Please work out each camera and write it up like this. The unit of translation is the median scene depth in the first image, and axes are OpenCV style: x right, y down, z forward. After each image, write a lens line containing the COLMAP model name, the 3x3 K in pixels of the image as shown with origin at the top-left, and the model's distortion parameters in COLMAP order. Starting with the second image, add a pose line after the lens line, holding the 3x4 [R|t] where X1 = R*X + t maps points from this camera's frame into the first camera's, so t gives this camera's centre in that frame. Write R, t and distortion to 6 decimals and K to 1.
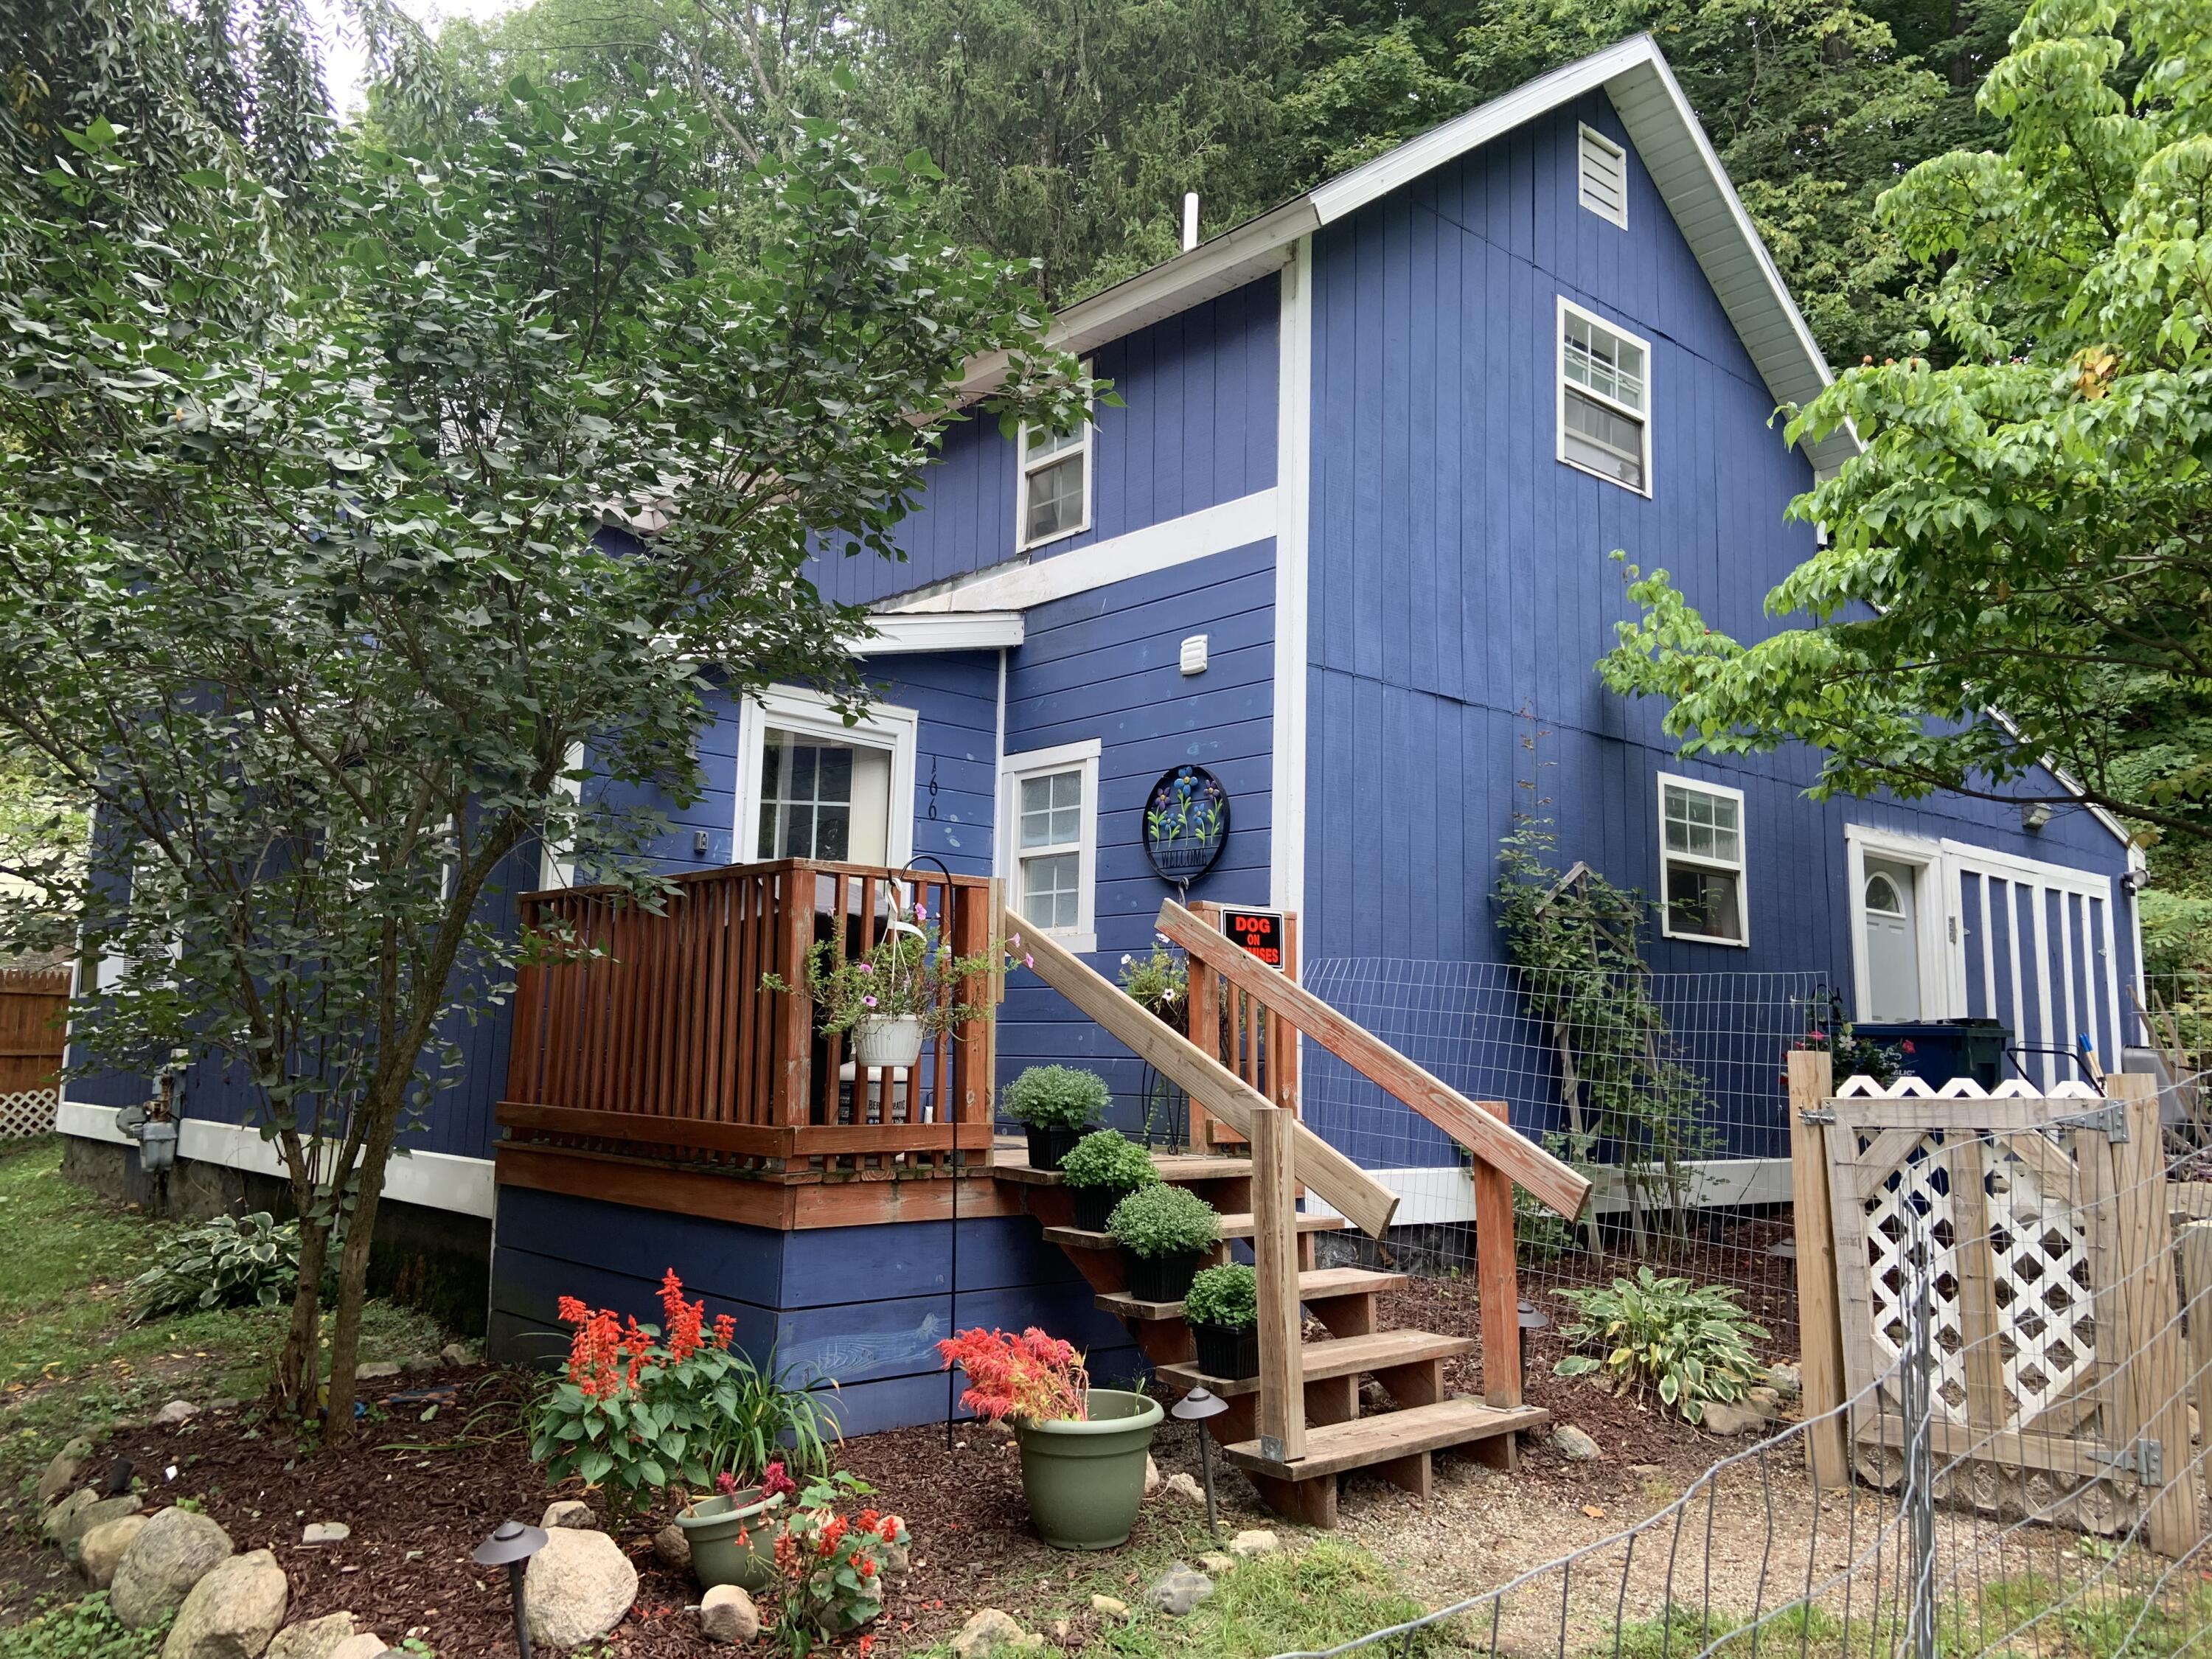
lens RADIAL K [[1651.6, 0, 1080.3], [0, 1651.6, 795.4], [0, 0, 1]] dist [0.128495, -0.158804]
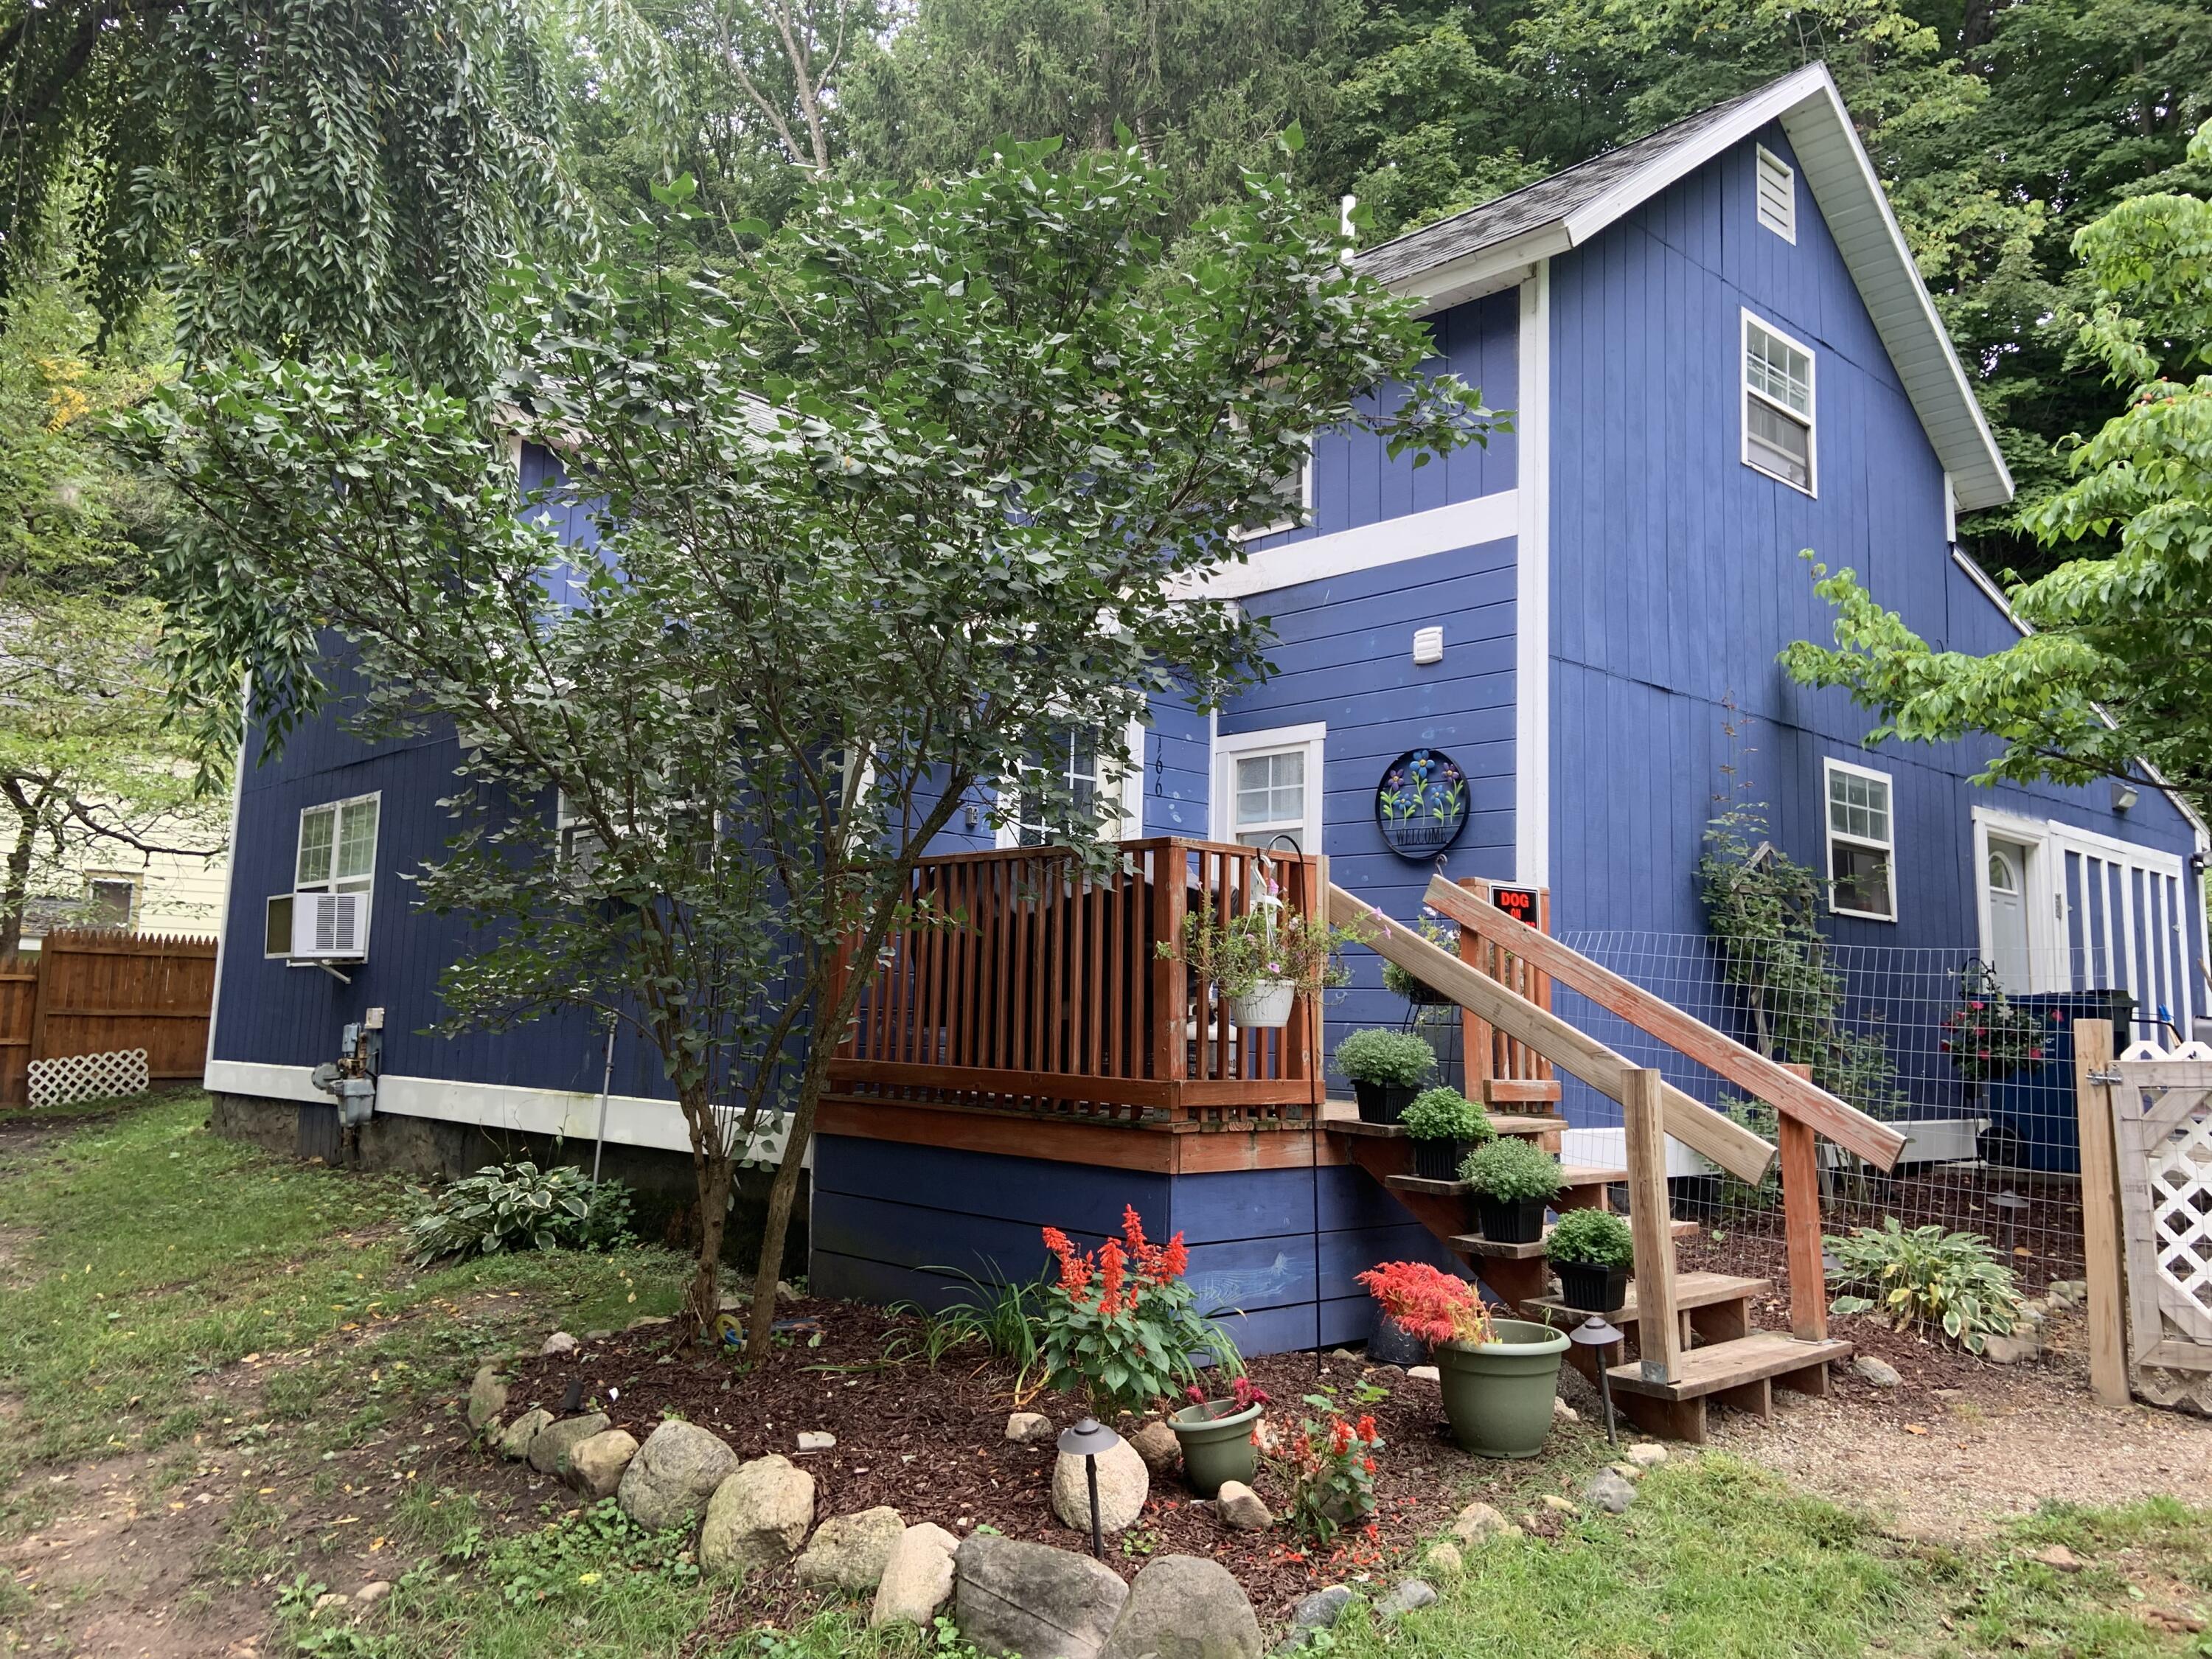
lens RADIAL K [[1663.2, 0, 1072.1], [0, 1663.2, 771.4], [0, 0, 1]] dist [0.128786, -0.162252]
pose [[0.999505, 0.009436, 0.029998, -0.191264], [-0.009624, 0.999935, 0.006147, -0.008013], [-0.029938, -0.006433, 0.999531, -0.069806]]
